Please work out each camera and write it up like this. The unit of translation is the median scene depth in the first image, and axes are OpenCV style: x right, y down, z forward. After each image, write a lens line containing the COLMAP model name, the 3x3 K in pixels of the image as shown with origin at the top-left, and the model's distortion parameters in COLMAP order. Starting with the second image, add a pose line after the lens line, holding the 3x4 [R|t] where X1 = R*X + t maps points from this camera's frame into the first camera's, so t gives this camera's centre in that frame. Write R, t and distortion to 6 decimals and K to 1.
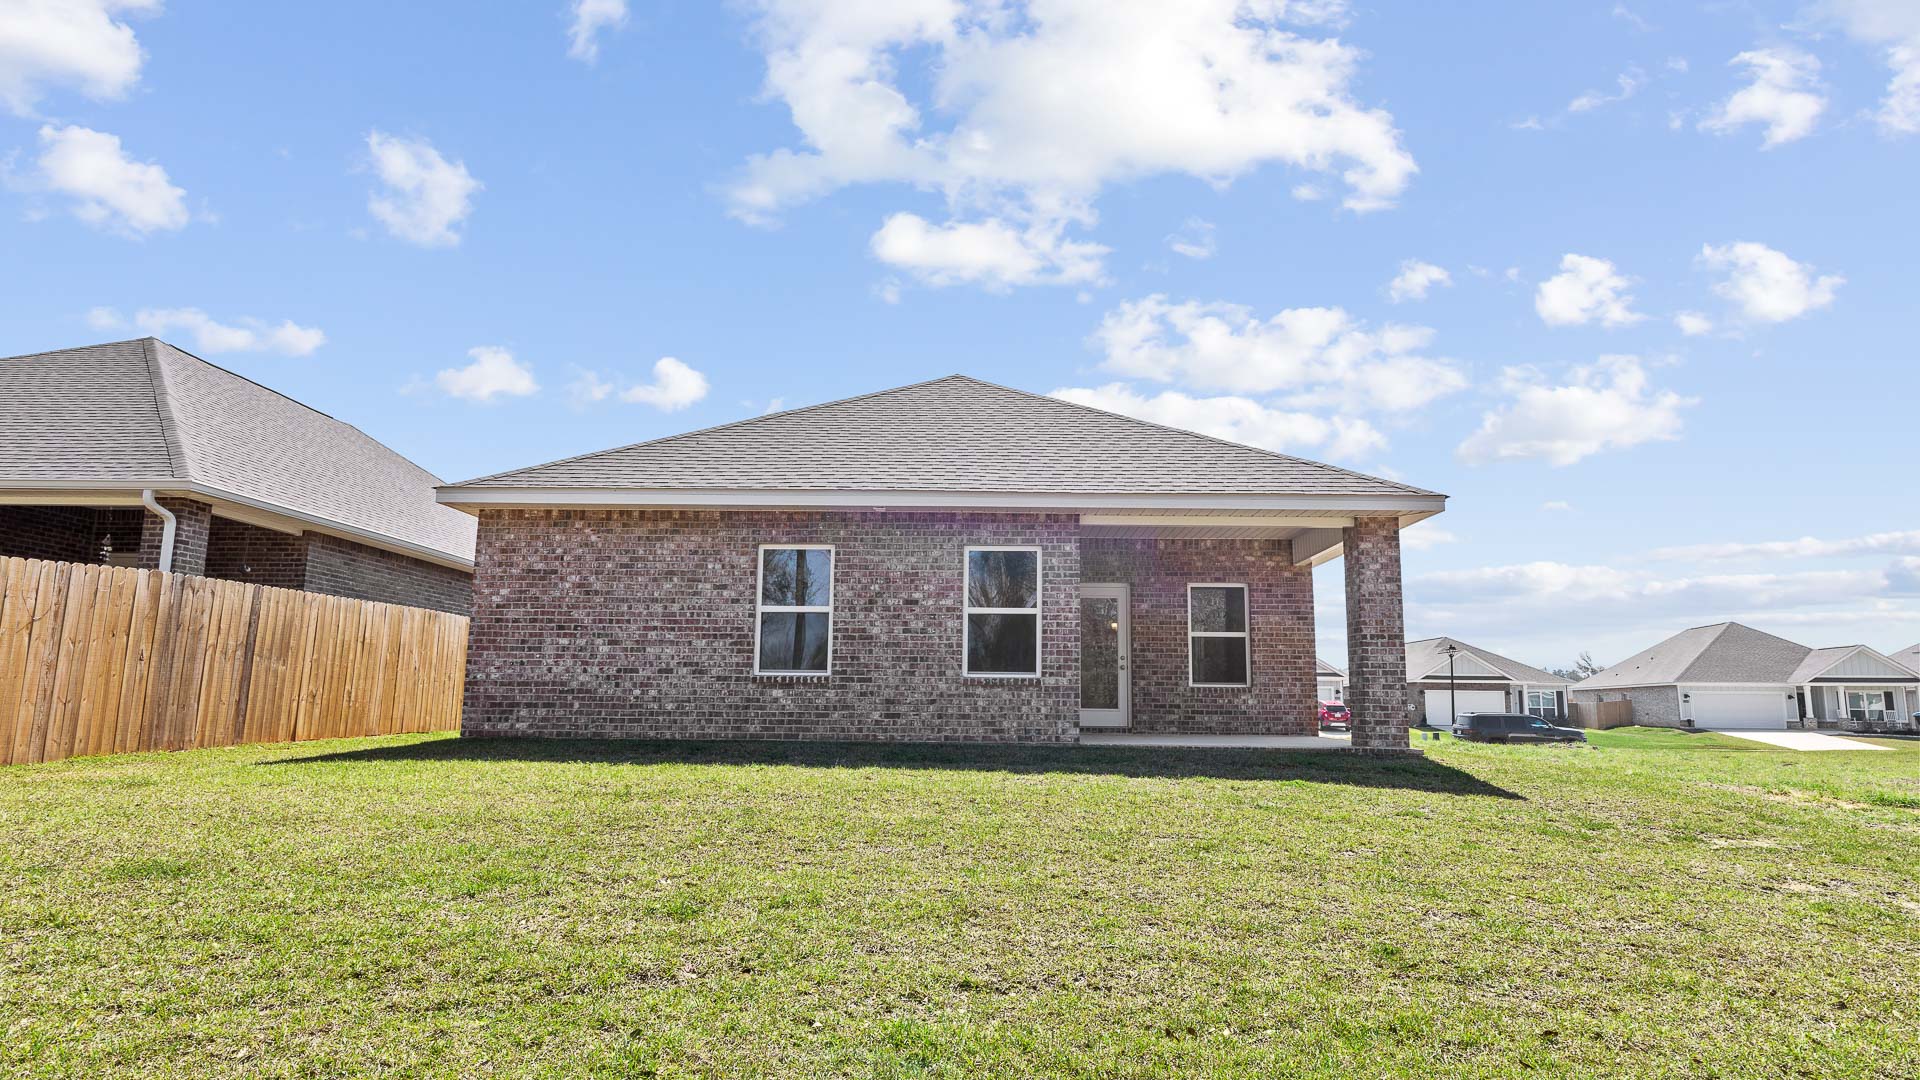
lens RADIAL K [[1037.9, 0, 953.7], [0, 1037.9, 527.4], [0, 0, 1]] dist [0.002949, 0.000147]
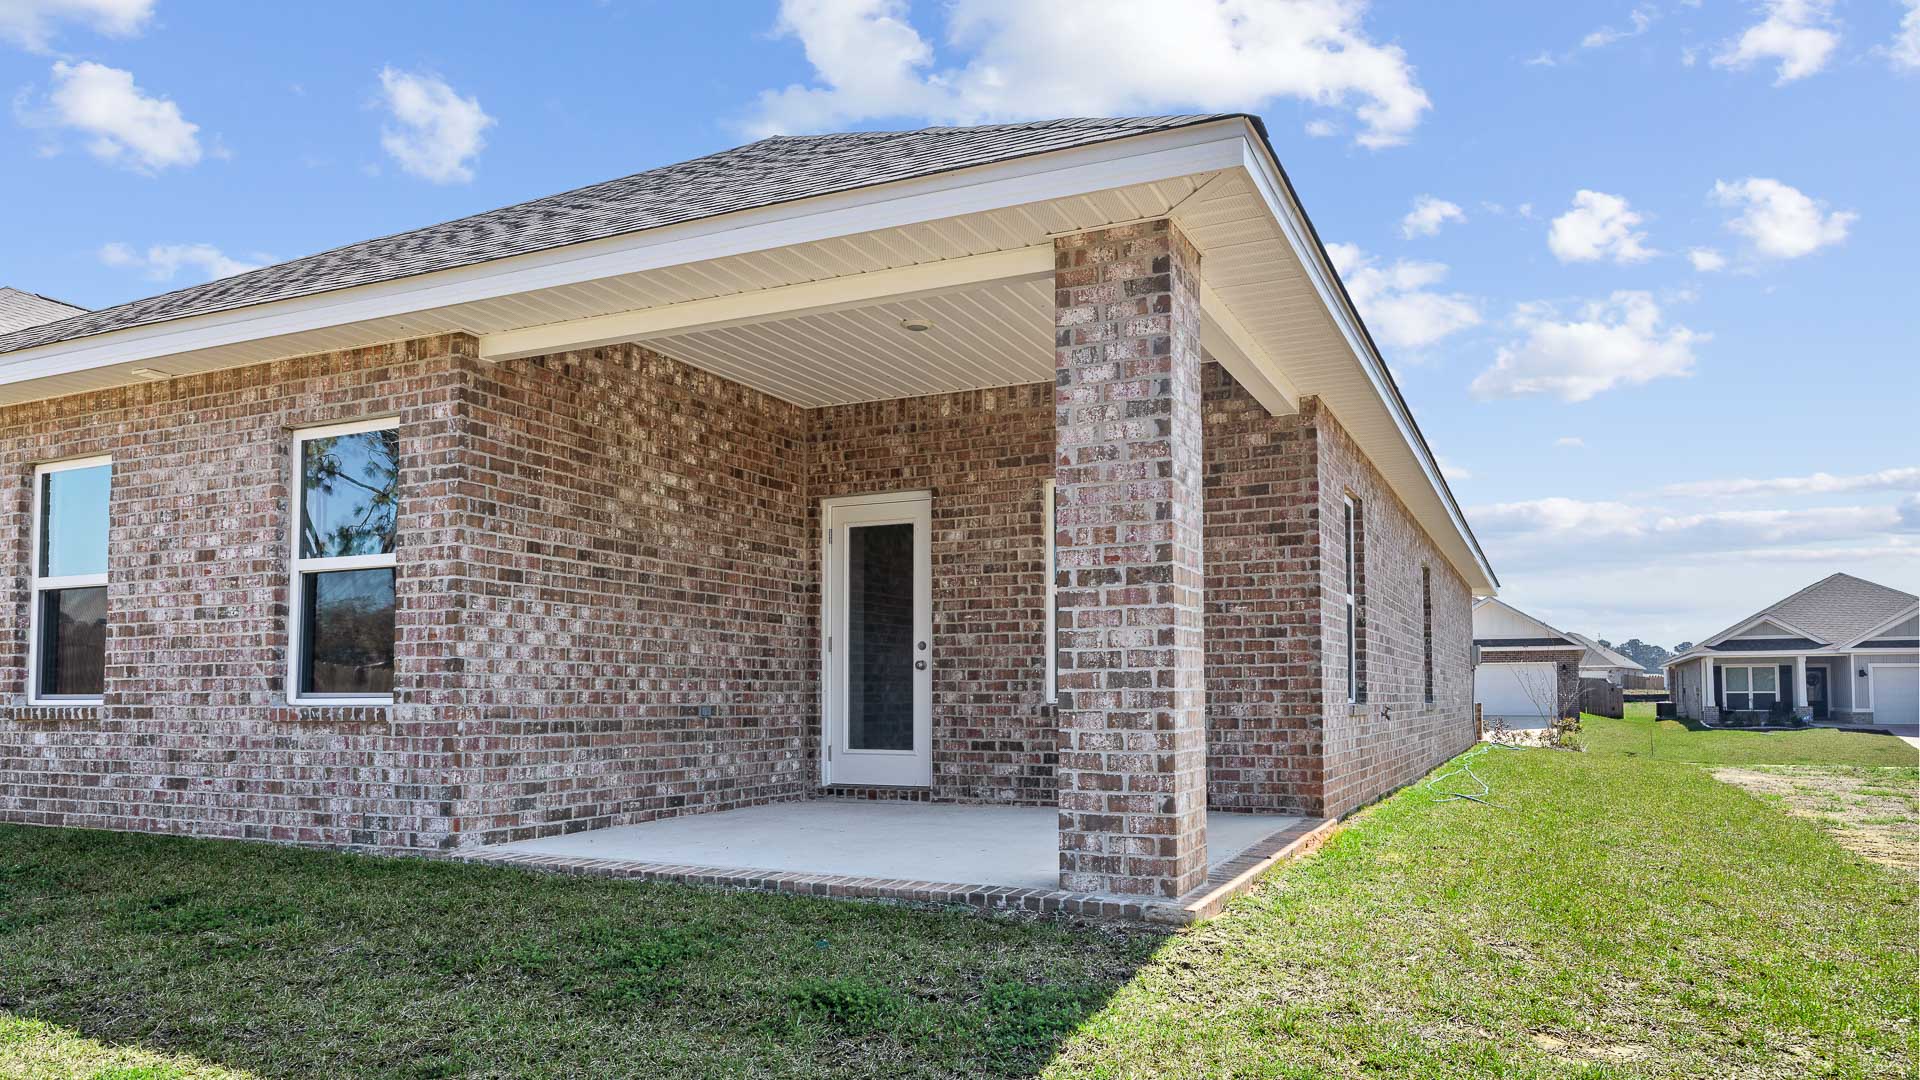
lens RADIAL K [[1284.0, 0, 985.4], [0, 1284.0, 599.6], [0, 0, 1]] dist [-0.000331, -0.001811]
pose [[0.912355, -0.044157, -0.407011, 0.543646], [0.082775, 0.993530, 0.077758, 0.076174], [0.400944, -0.104634, 0.910107, 0.592389]]
